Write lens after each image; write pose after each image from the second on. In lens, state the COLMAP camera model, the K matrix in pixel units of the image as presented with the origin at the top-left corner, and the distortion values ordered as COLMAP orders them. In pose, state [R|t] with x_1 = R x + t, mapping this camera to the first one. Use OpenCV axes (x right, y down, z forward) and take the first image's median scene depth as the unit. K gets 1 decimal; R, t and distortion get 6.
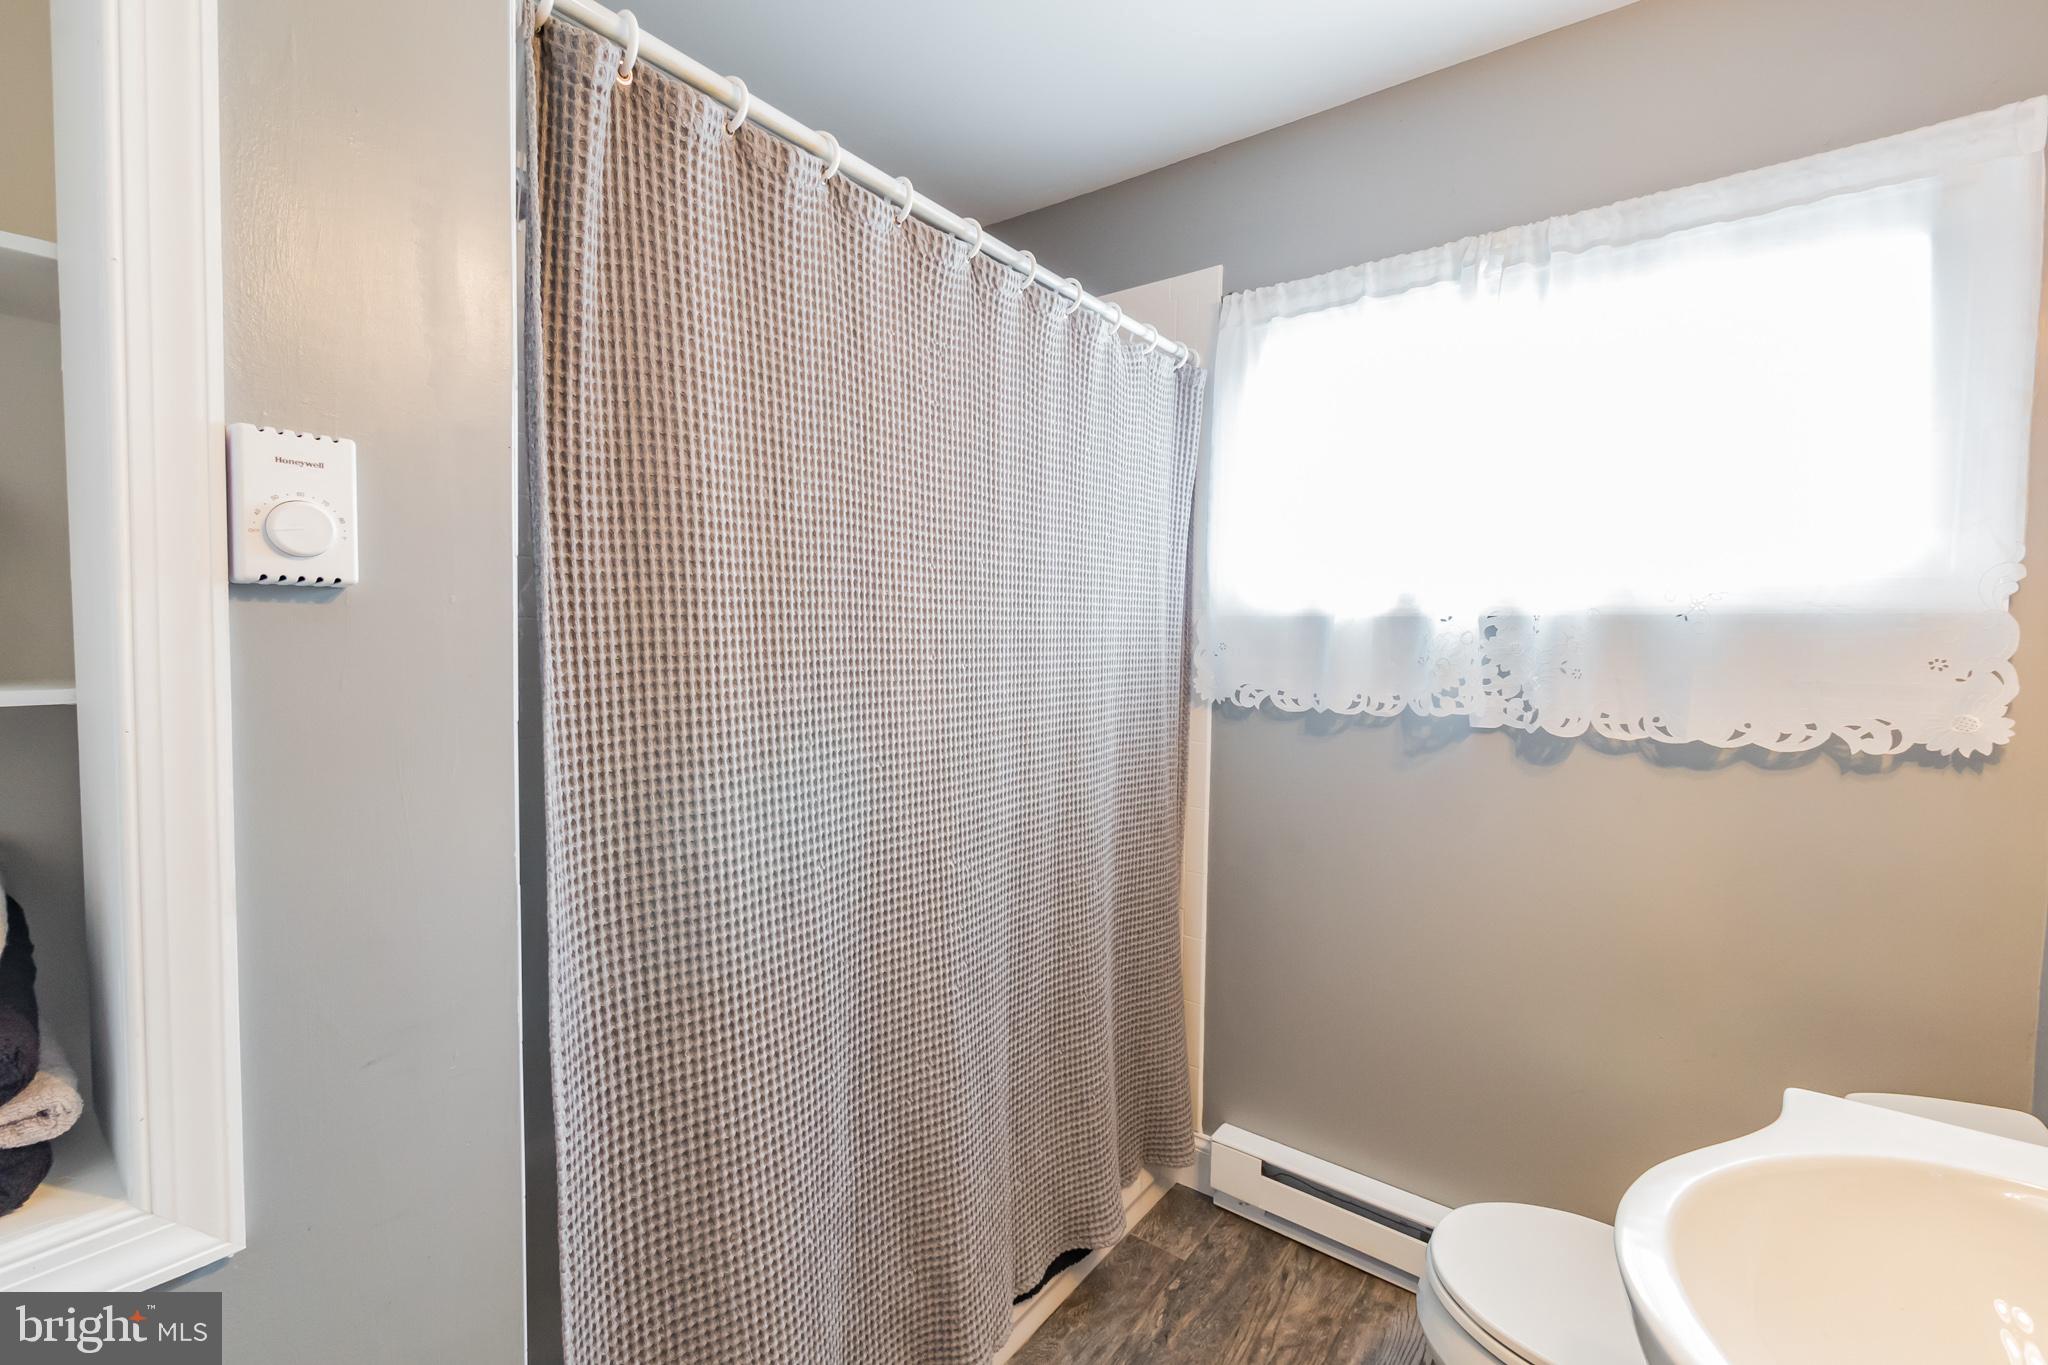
lens RADIAL K [[881.7, 0, 1024.0], [0, 881.7, 682.5], [0, 0, 1]] dist [0.000139, -0.000216]
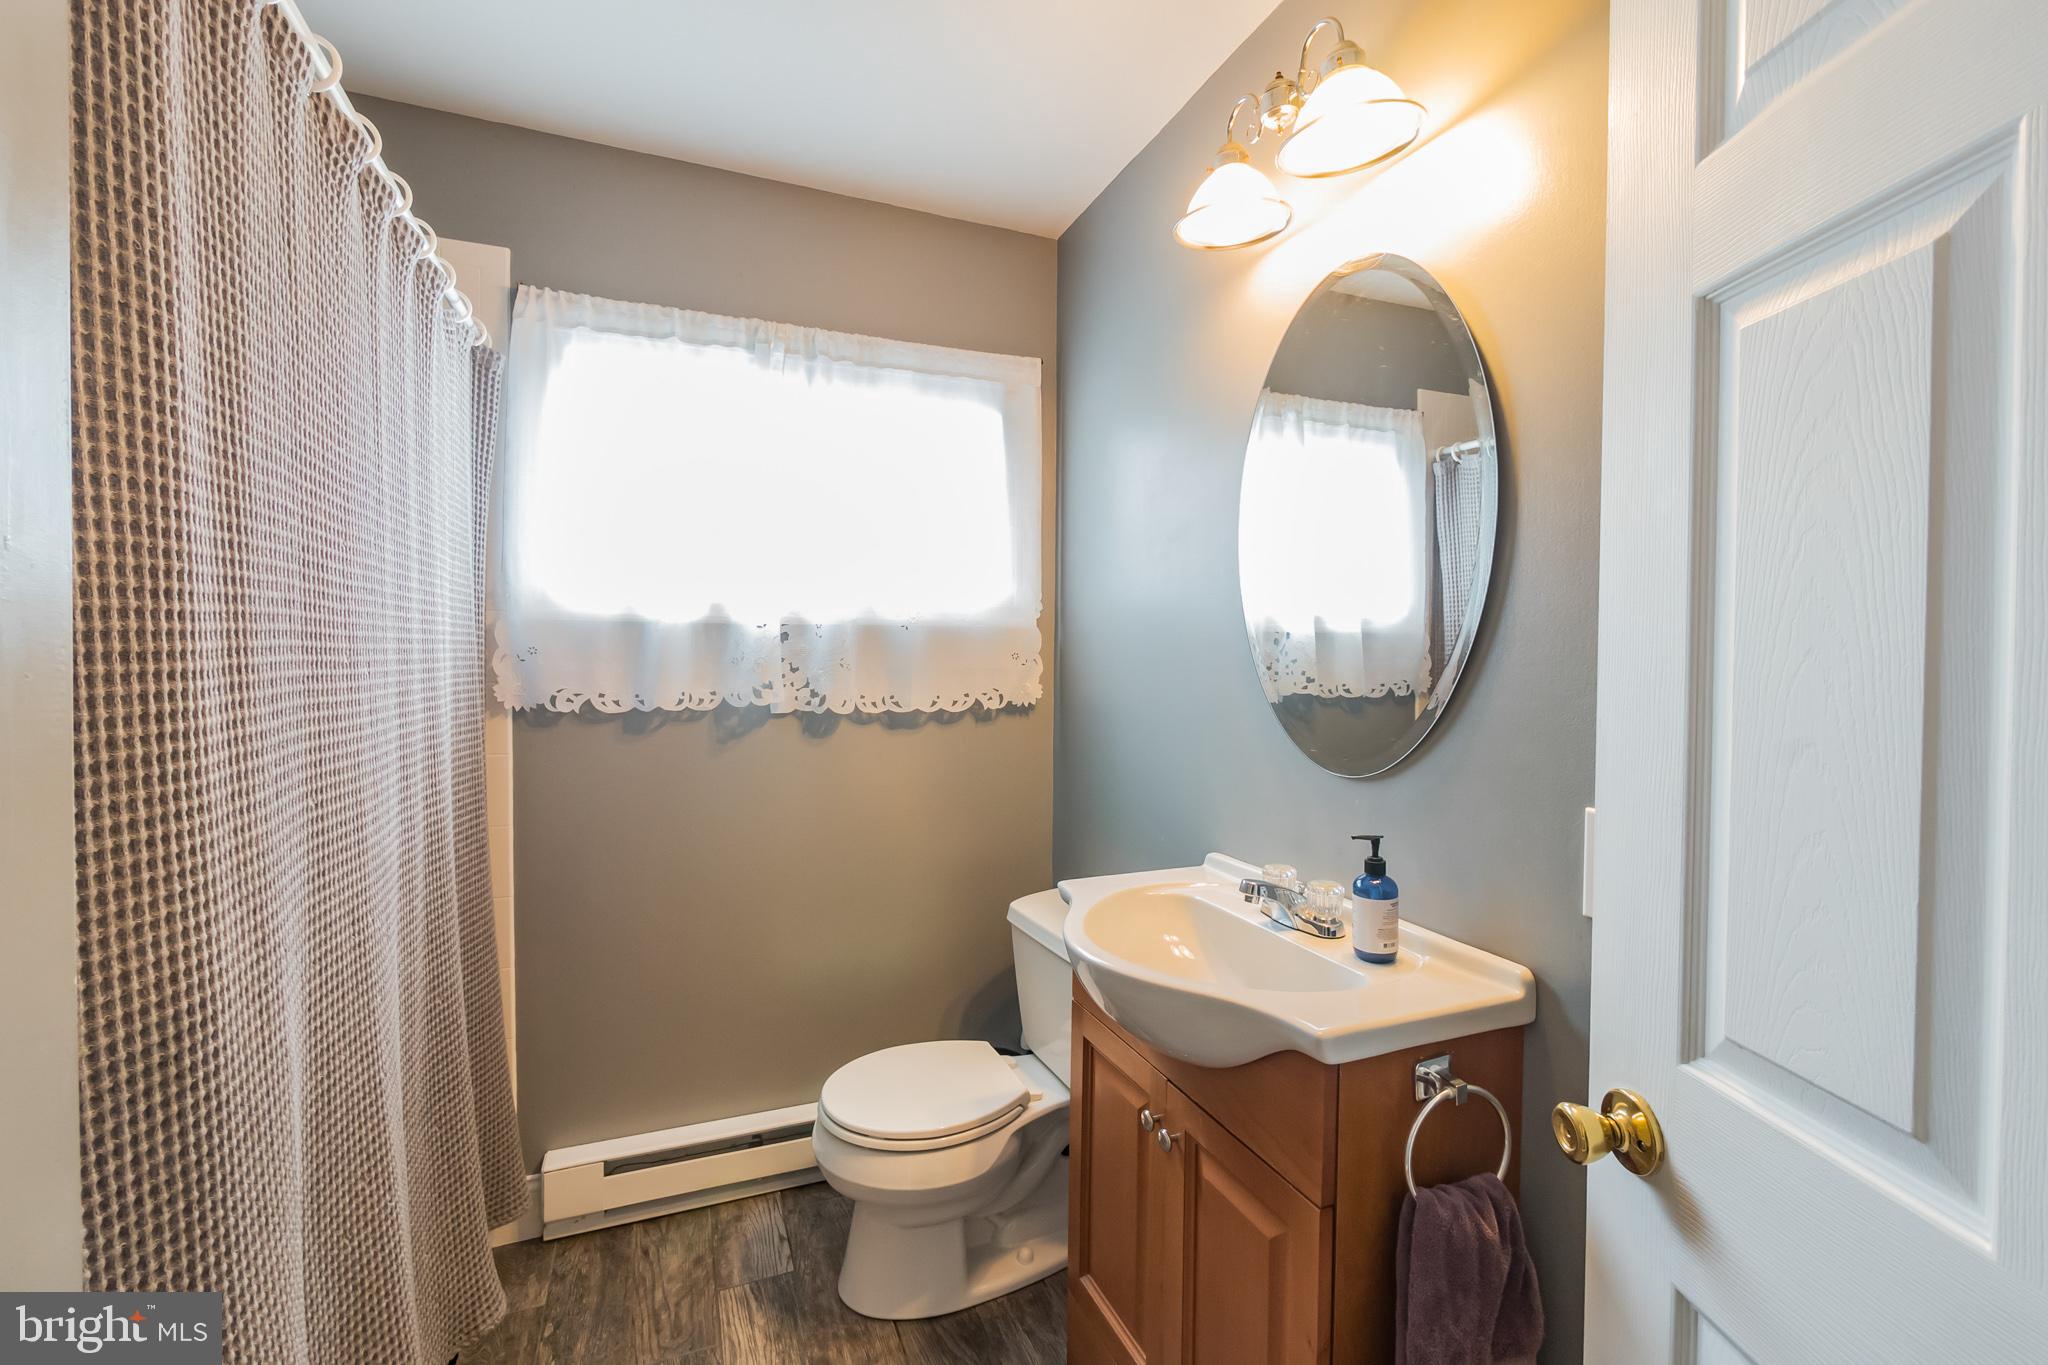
lens RADIAL K [[881.7, 0, 1024.0], [0, 881.7, 682.5], [0, 0, 1]] dist [0.000139, -0.000216]
pose [[0.495883, -0.035017, 0.867683, -0.394856], [0.049812, 0.998688, 0.011837, 0.010078], [-0.866960, 0.037352, 0.496977, 0.075263]]
